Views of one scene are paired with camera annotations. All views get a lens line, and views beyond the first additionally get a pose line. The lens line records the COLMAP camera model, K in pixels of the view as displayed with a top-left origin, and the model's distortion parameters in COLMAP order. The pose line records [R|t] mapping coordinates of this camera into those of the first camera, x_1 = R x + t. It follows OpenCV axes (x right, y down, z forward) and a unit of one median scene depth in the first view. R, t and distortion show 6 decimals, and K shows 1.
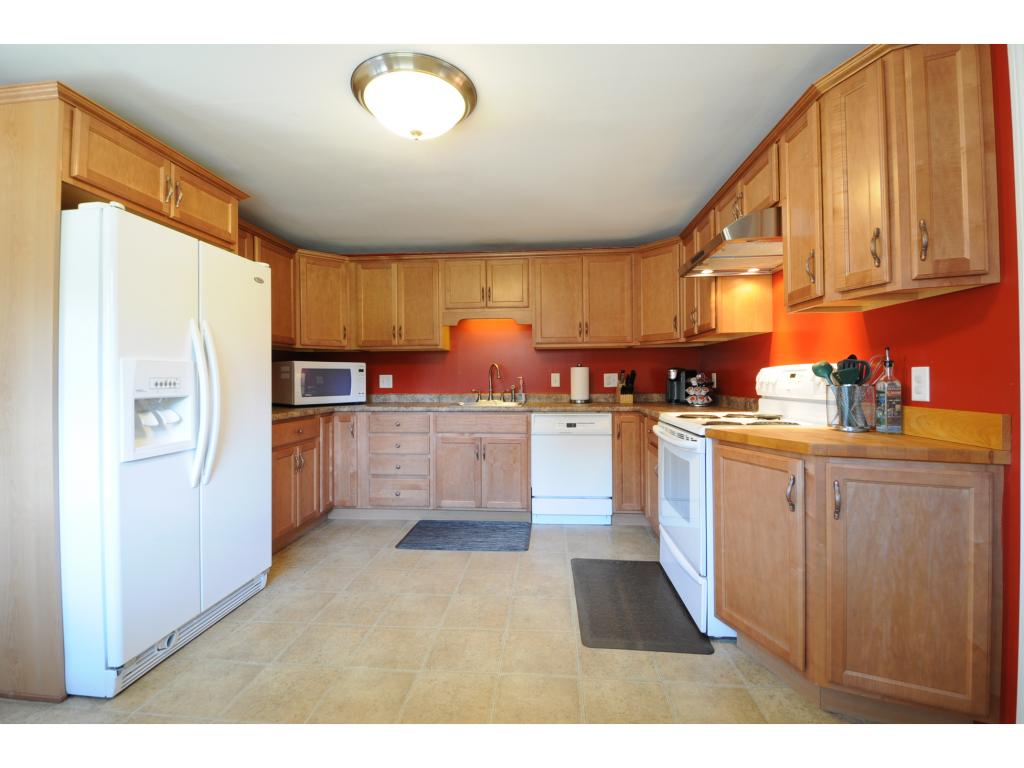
lens RADIAL K [[445.5, 0, 520.8], [0, 445.5, 385.4], [0, 0, 1]] dist [-0.002132, -0.011298]
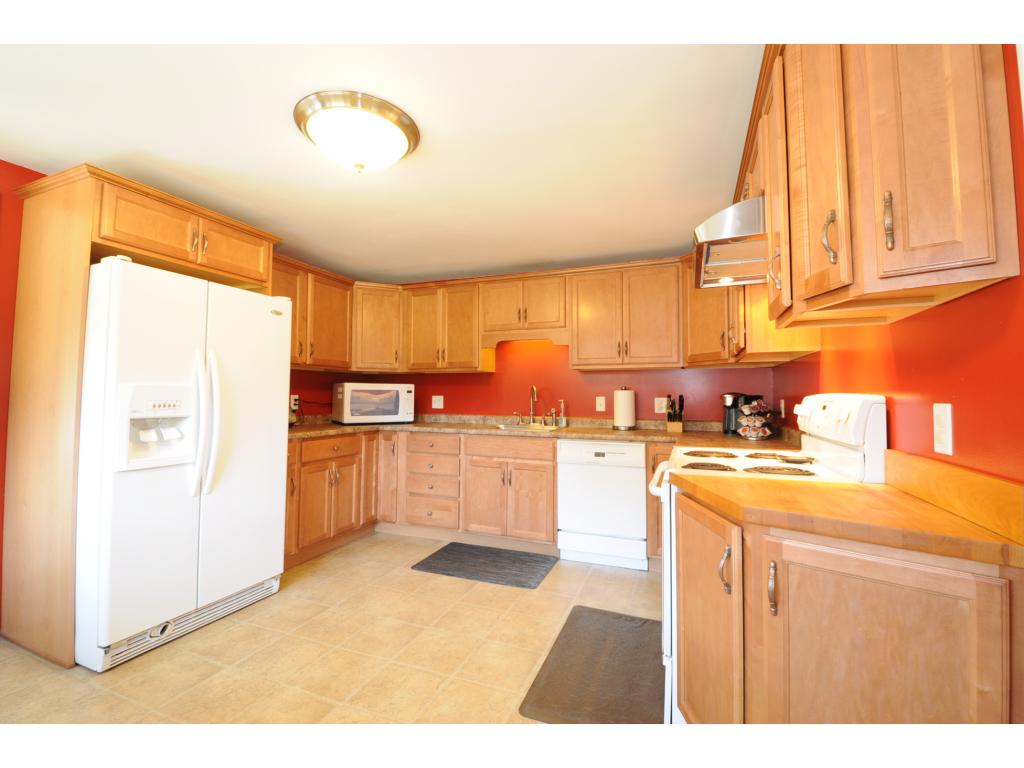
lens RADIAL K [[445.5, 0, 519.8], [0, 445.5, 384.4], [0, 0, 1]] dist [-0.002132, -0.011298]
pose [[0.958268, 0.005869, -0.285812, 0.300676], [-0.018154, 0.999021, -0.040353, -0.020412], [0.285296, 0.043857, 0.957436, 0.102816]]
